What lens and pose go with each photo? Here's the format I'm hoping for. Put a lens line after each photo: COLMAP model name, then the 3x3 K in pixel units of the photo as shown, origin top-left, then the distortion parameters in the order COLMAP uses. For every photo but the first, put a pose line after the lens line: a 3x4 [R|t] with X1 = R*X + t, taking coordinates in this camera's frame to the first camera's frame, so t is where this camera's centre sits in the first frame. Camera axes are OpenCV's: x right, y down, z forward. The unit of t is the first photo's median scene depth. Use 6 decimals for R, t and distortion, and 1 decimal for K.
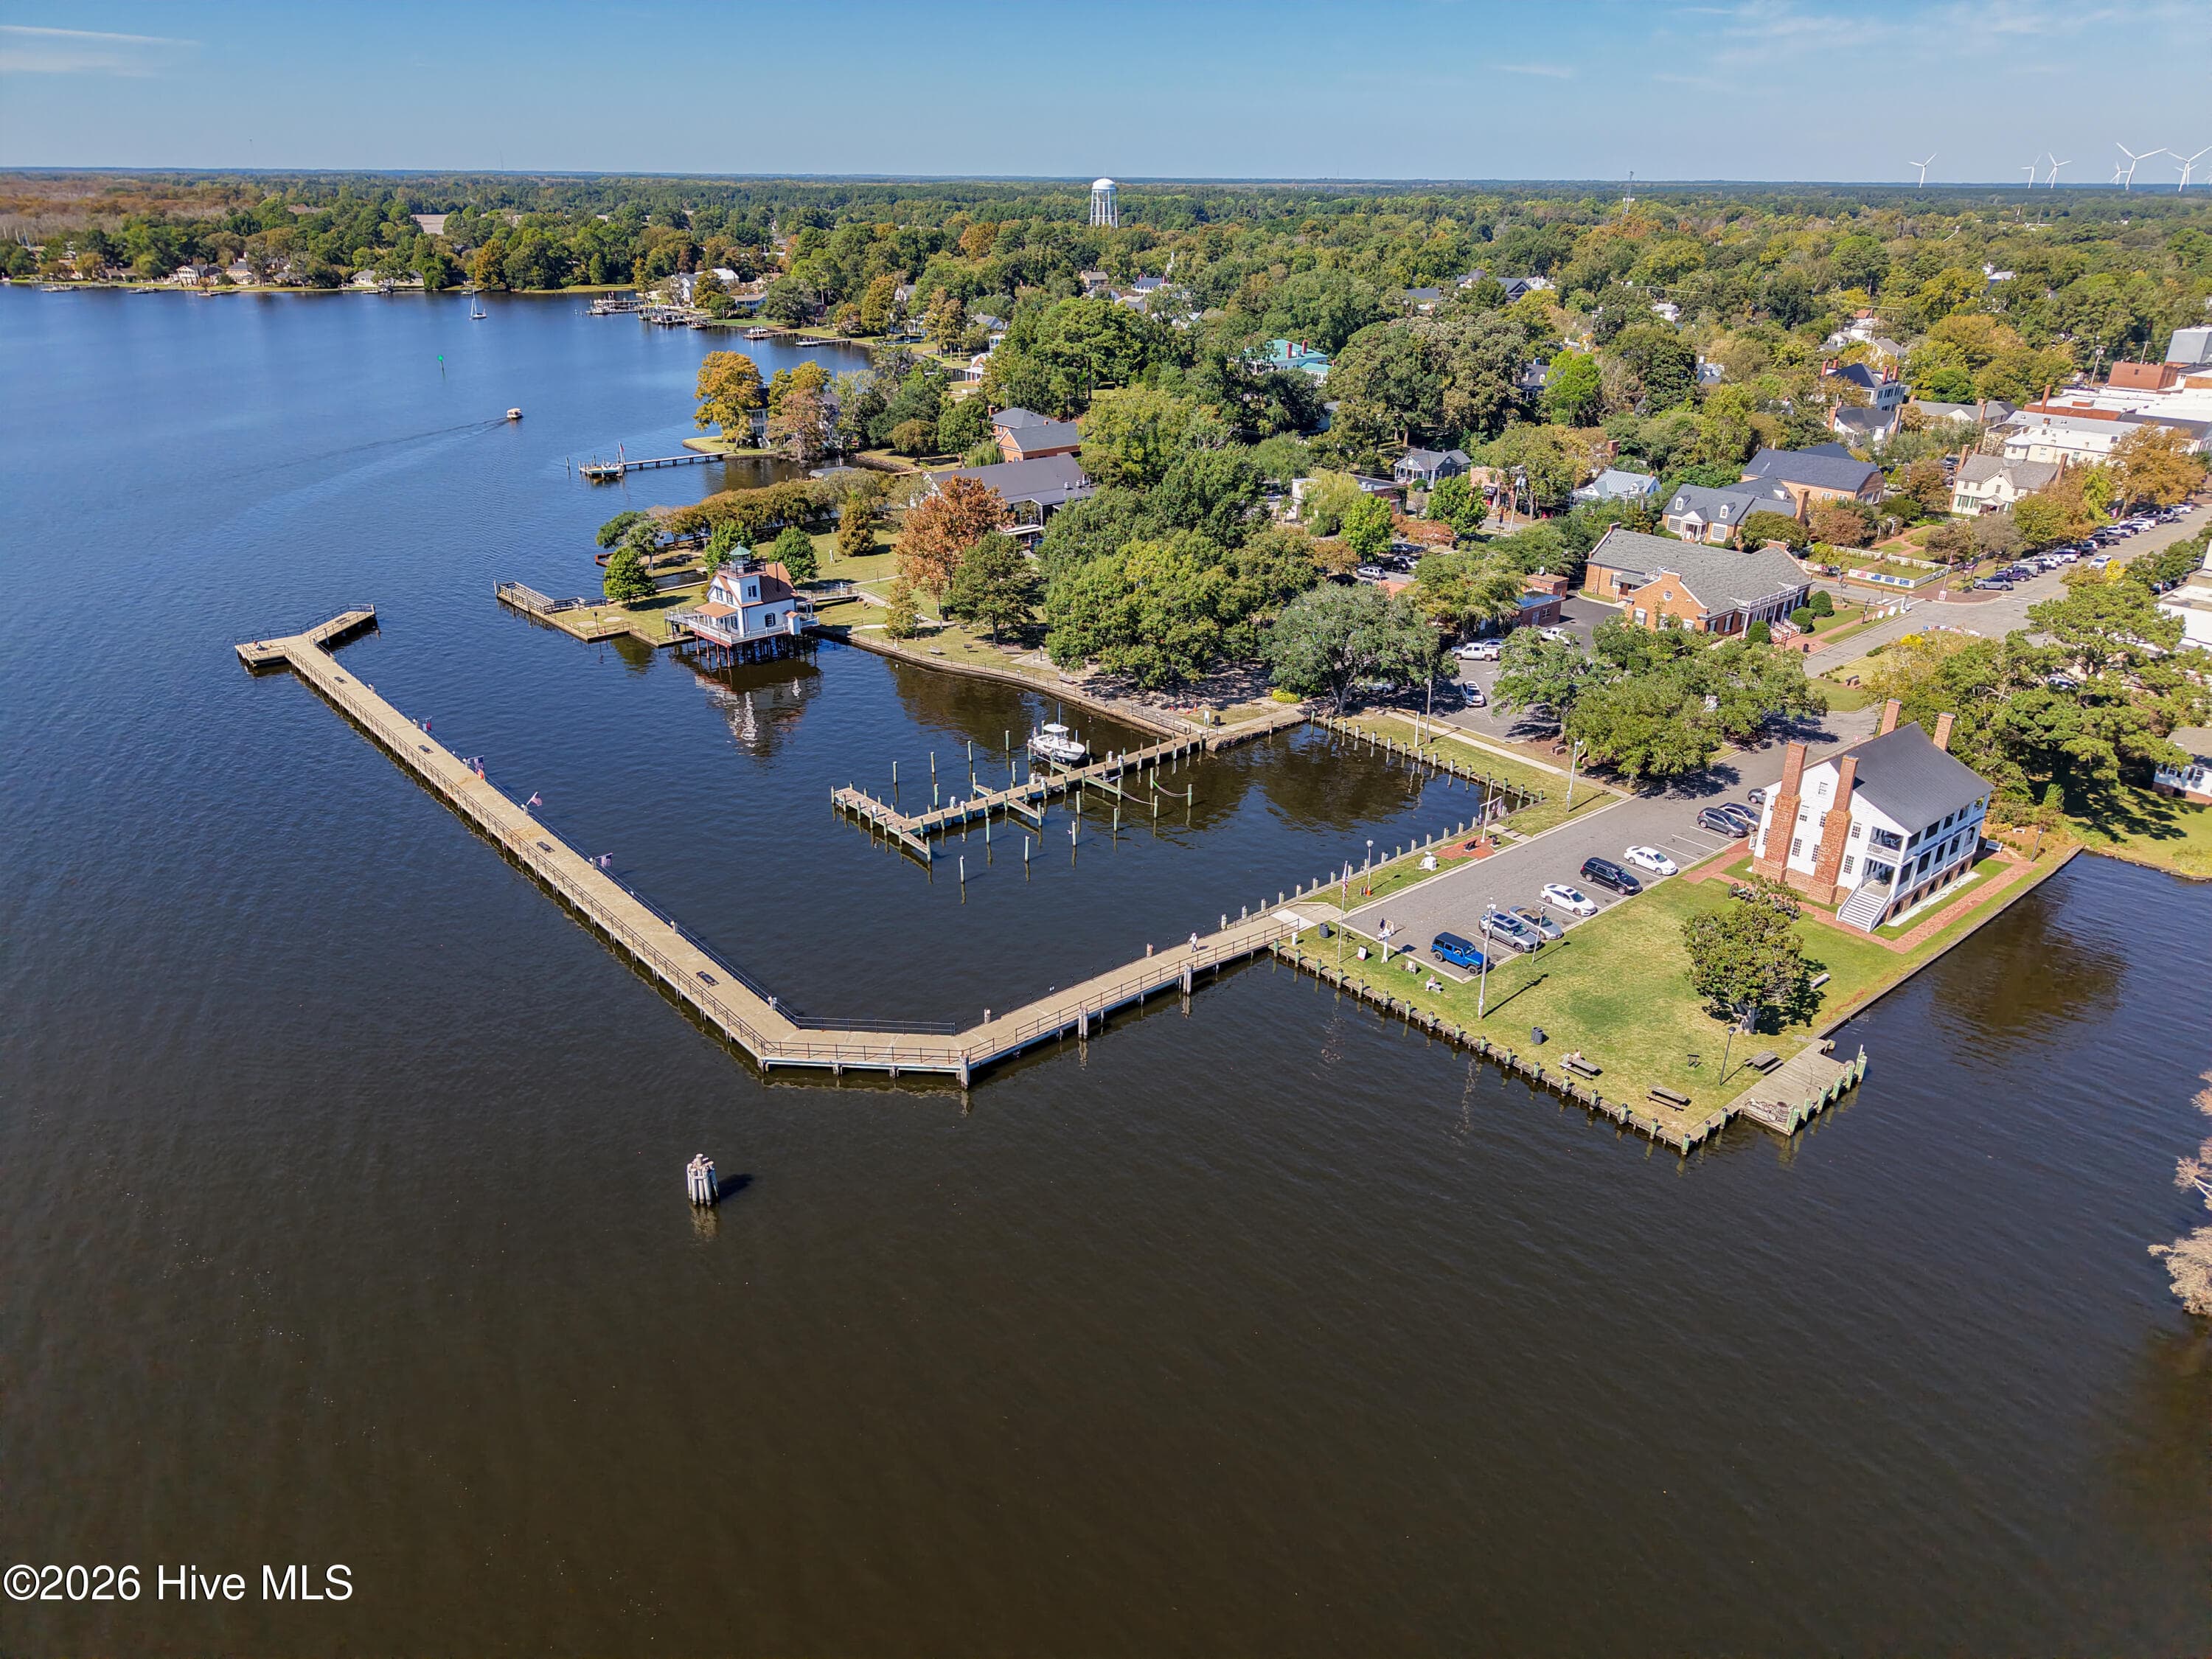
lens RADIAL K [[1480.1, 0, 1106.0], [0, 1480.1, 829.5], [0, 0, 1]] dist [0.004566, -0.004410]
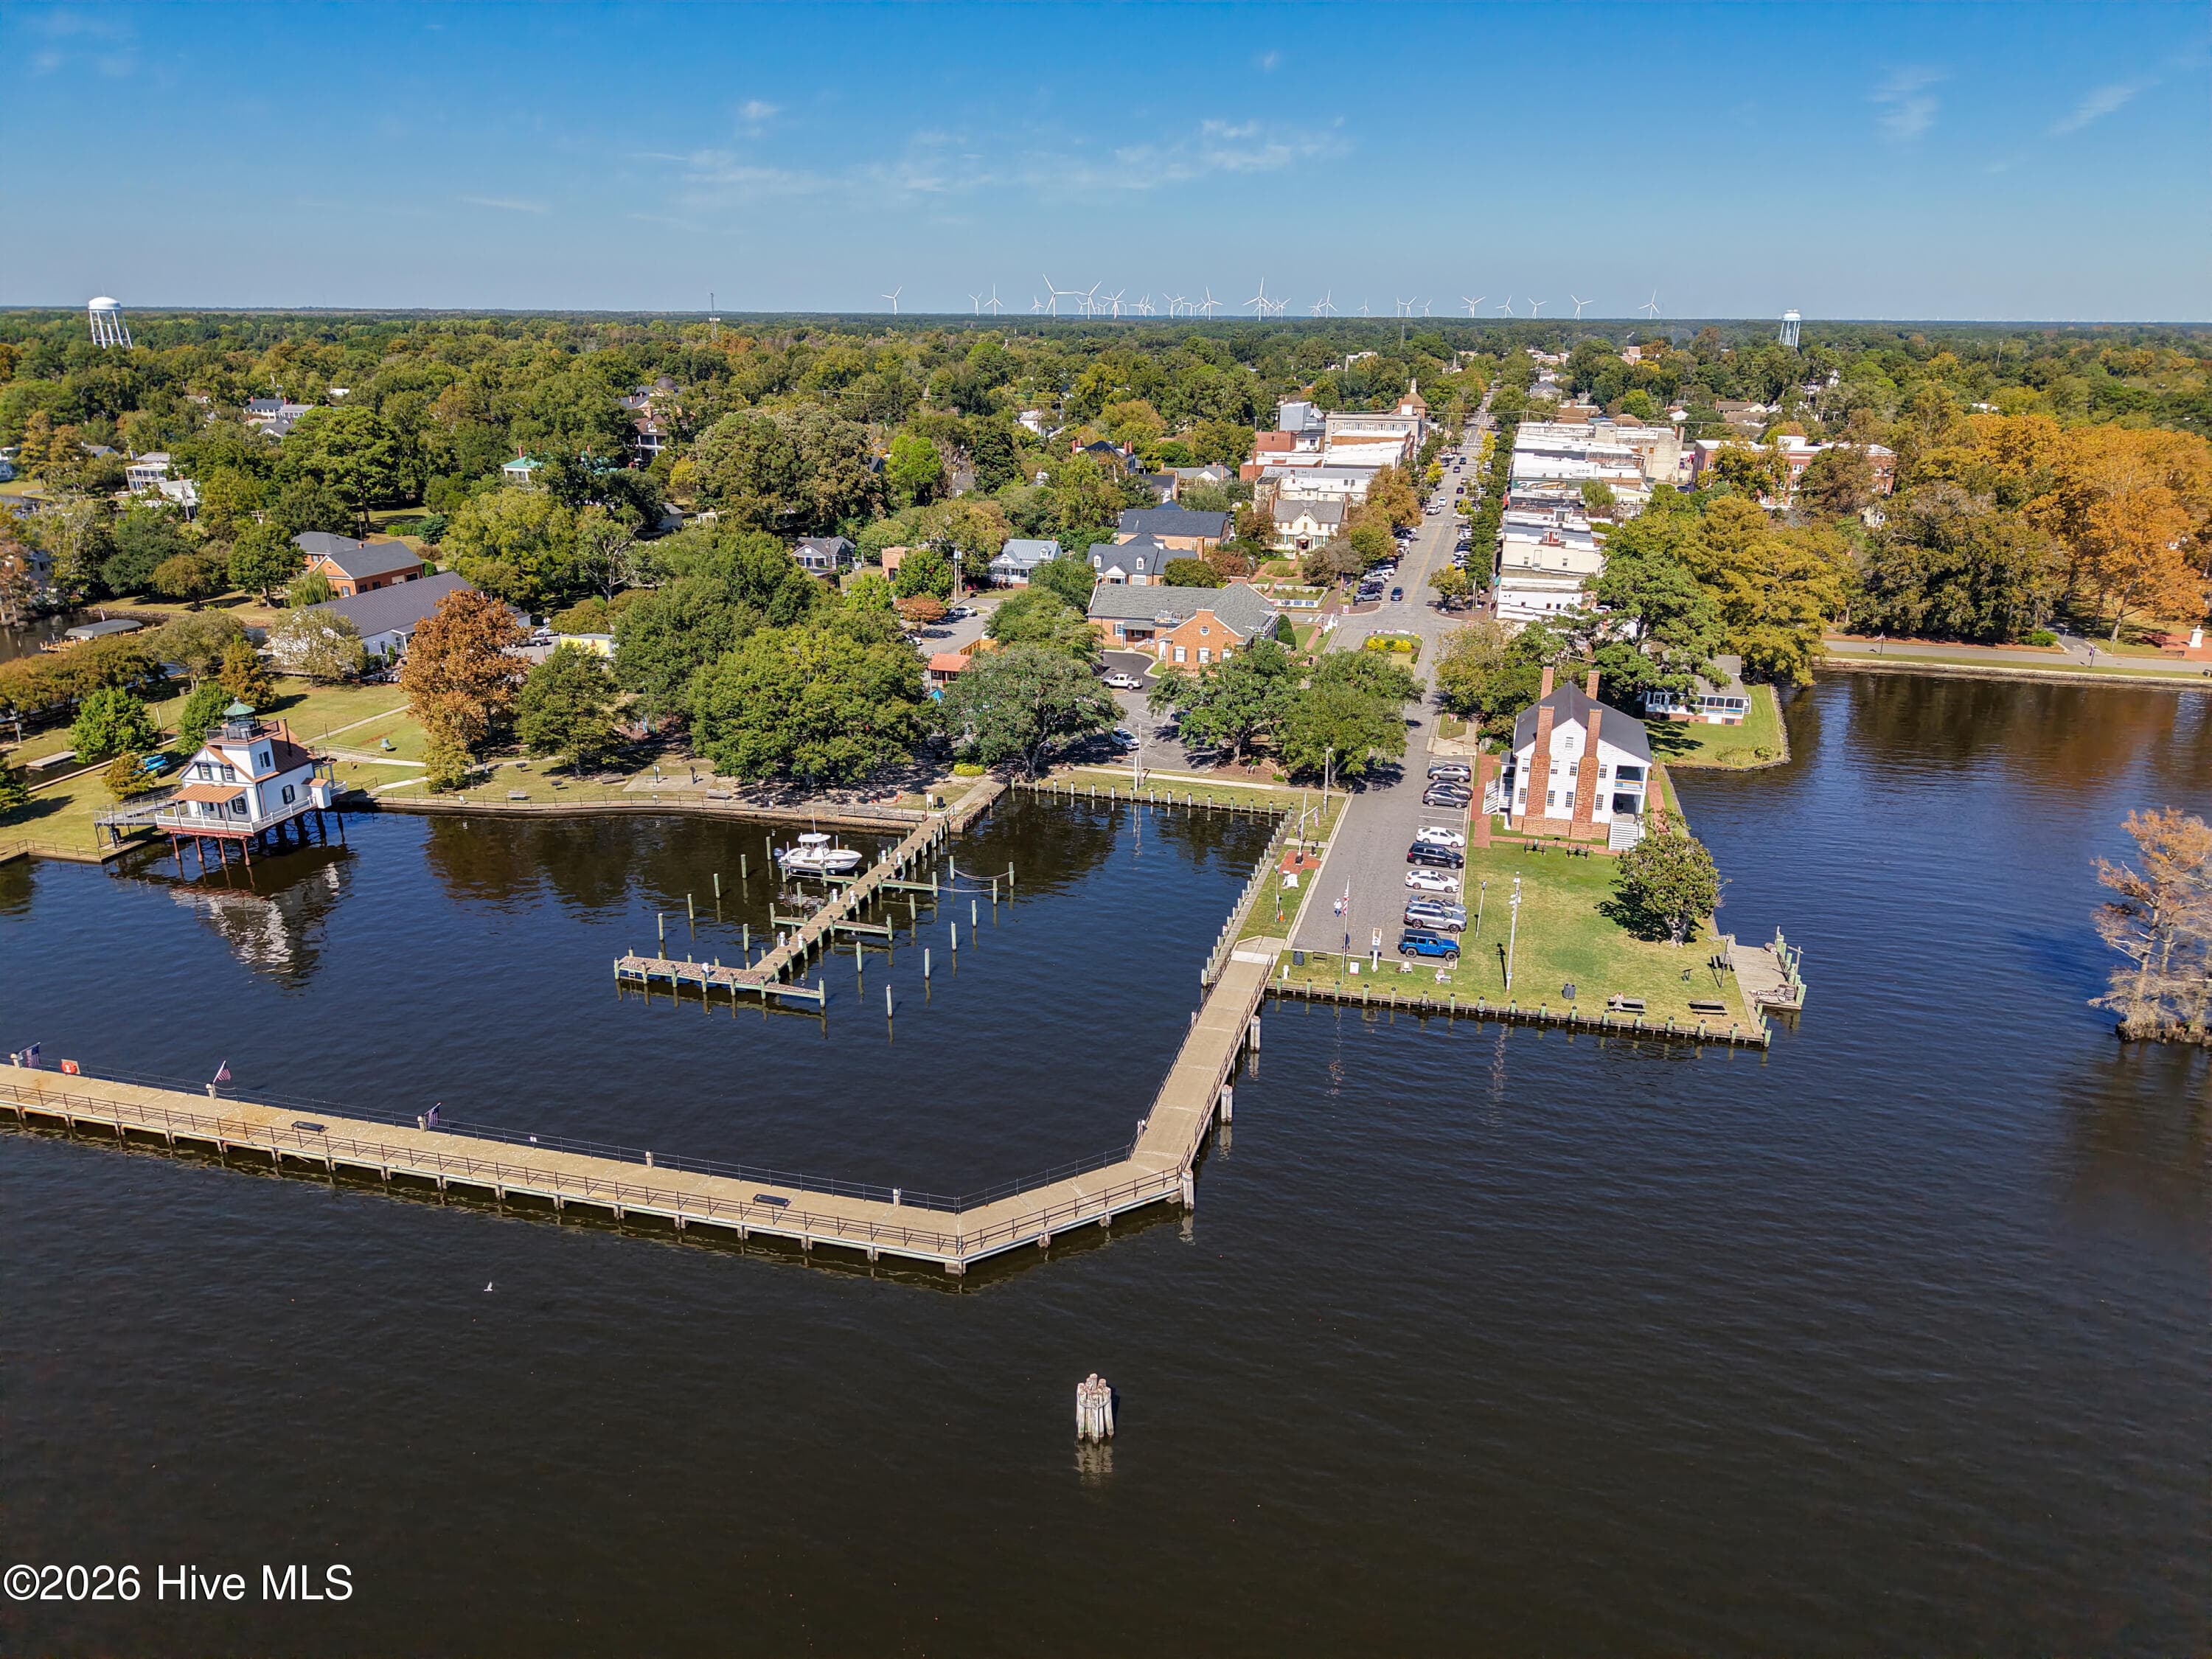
lens RADIAL K [[1480.1, 0, 1106.0], [0, 1480.1, 829.5], [0, 0, 1]] dist [0.004566, -0.004410]
pose [[0.821179, -0.187670, 0.538930, -0.301296], [0.228324, 0.973545, -0.008887, -0.022607], [-0.523004, 0.130348, 0.842304, 0.151569]]
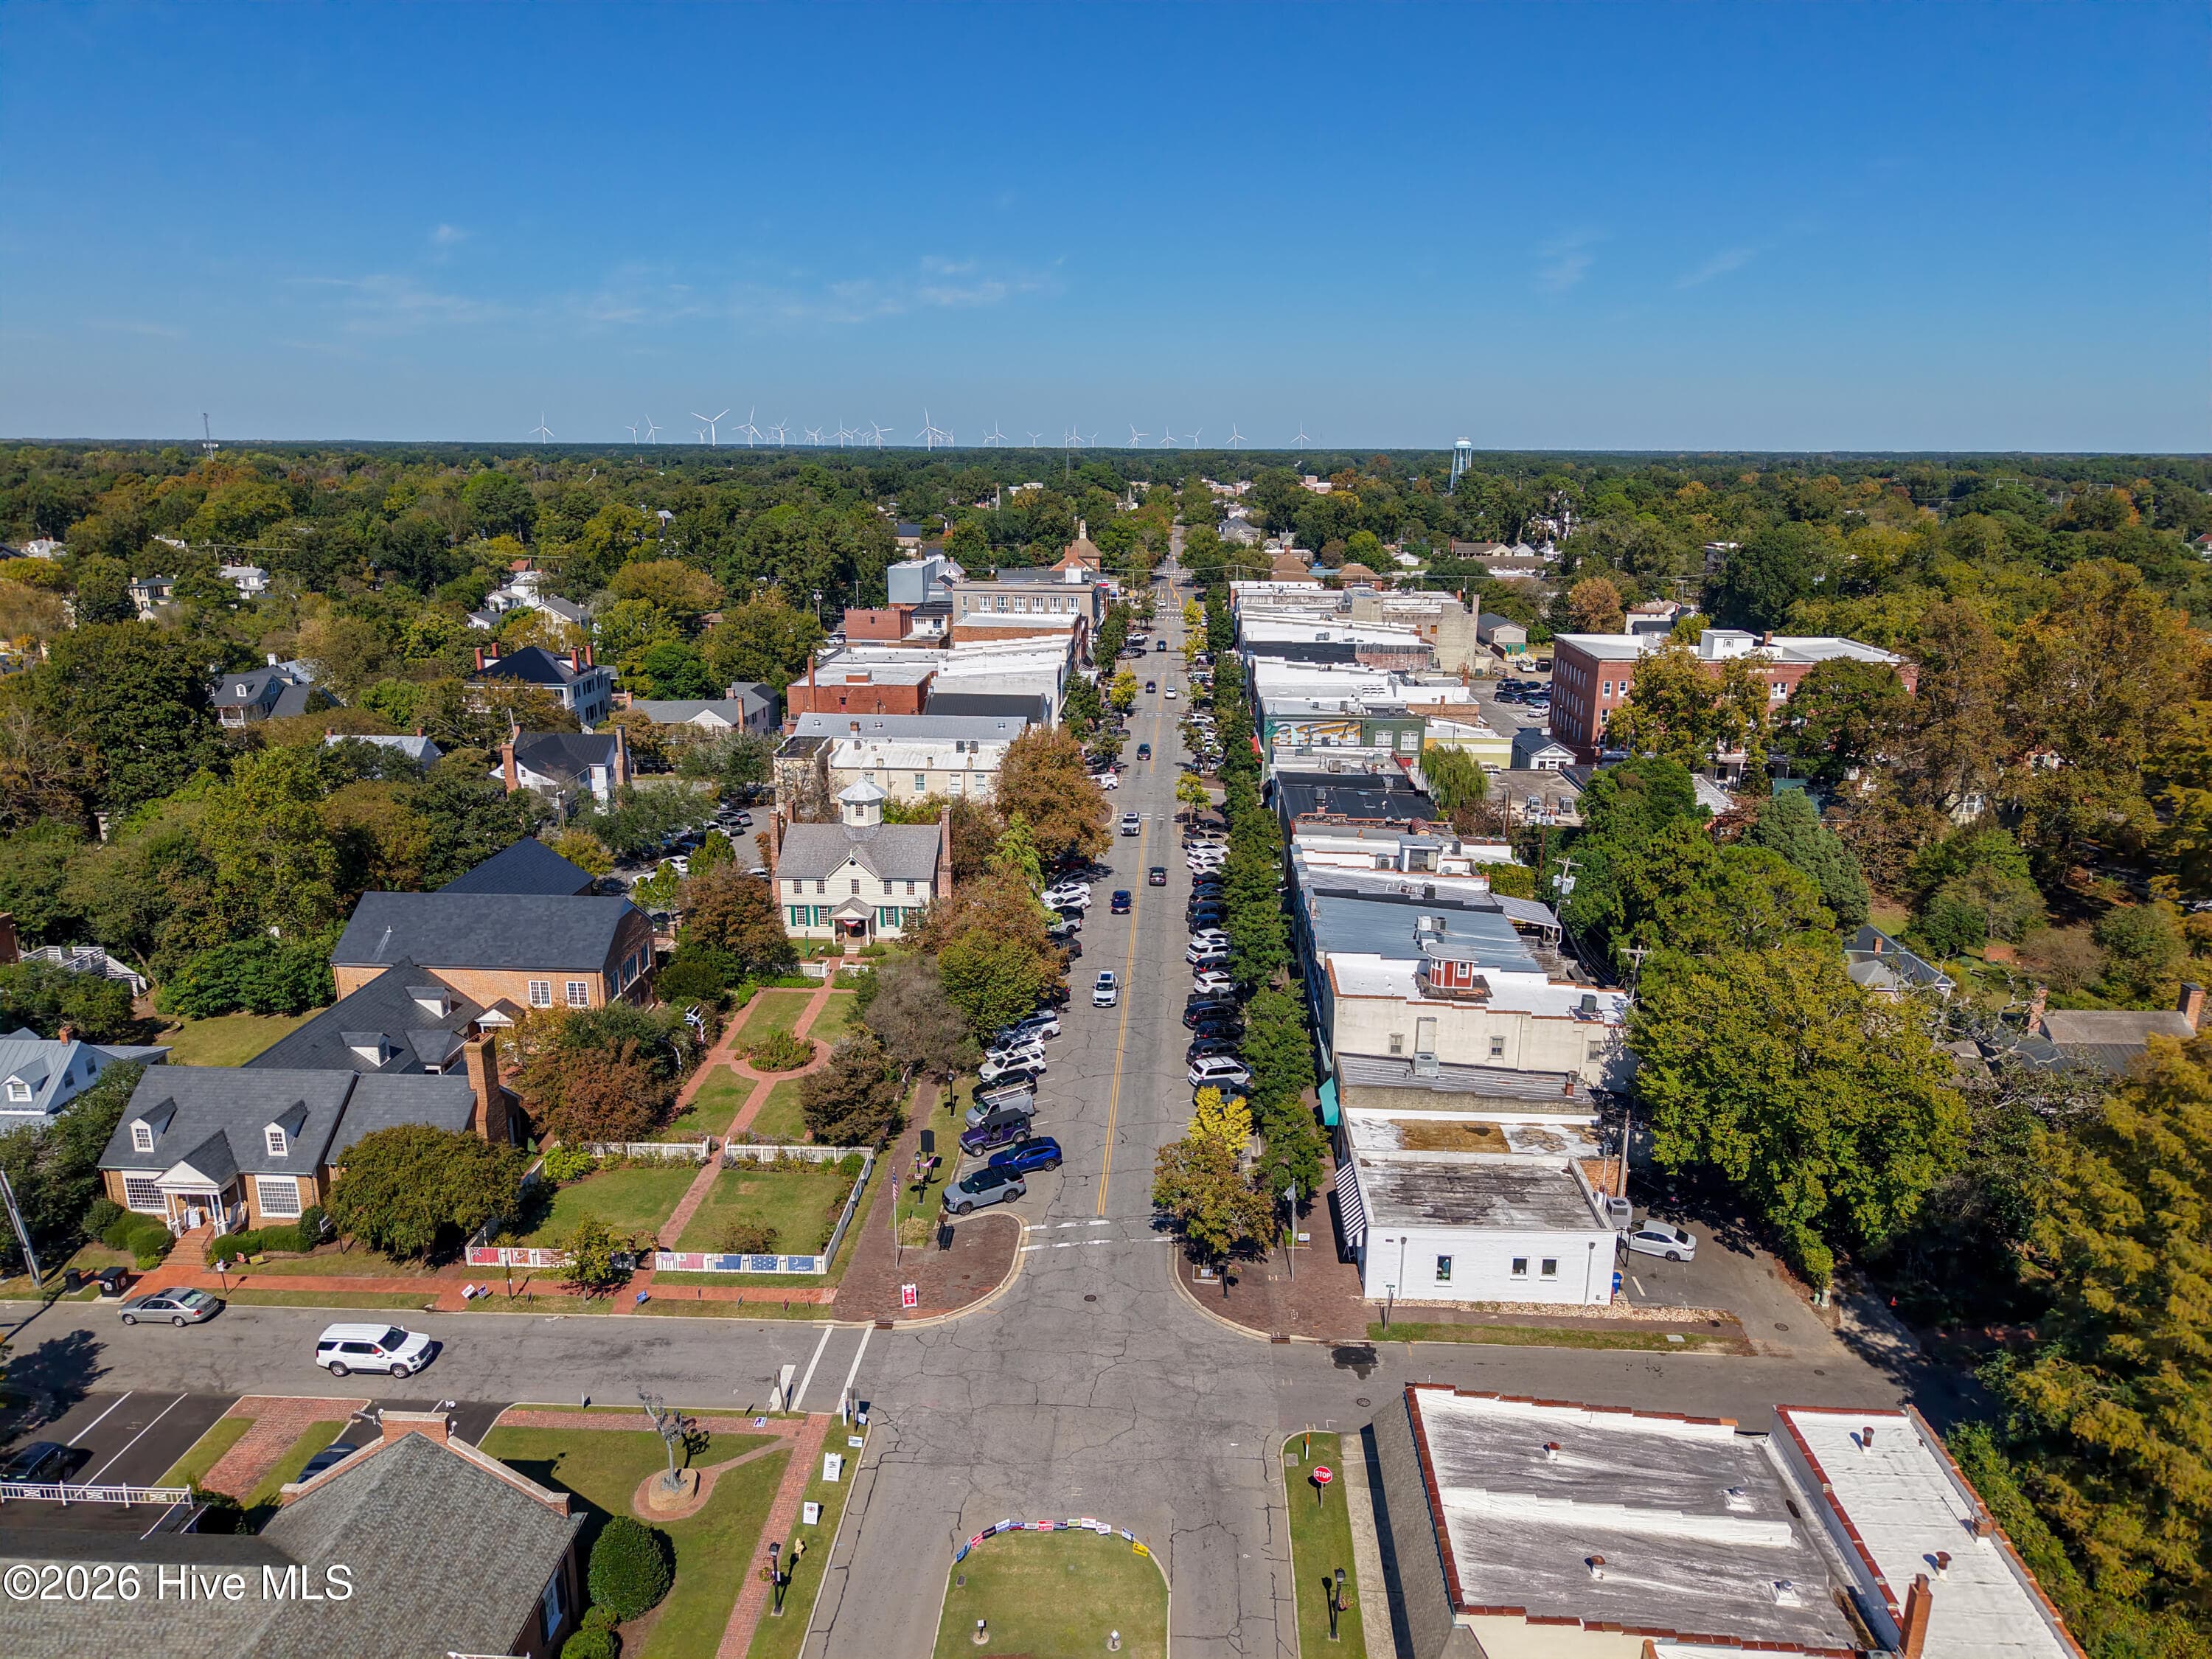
lens RADIAL K [[1477.2, 0, 1106.0], [0, 1477.2, 829.5], [0, 0, 1]] dist [0.052858, -0.079348]
pose [[0.684049, -0.182866, 0.706143, 0.410812], [0.291739, 0.955855, -0.035079, -0.280492], [-0.668555, 0.230005, 0.707200, 0.780411]]
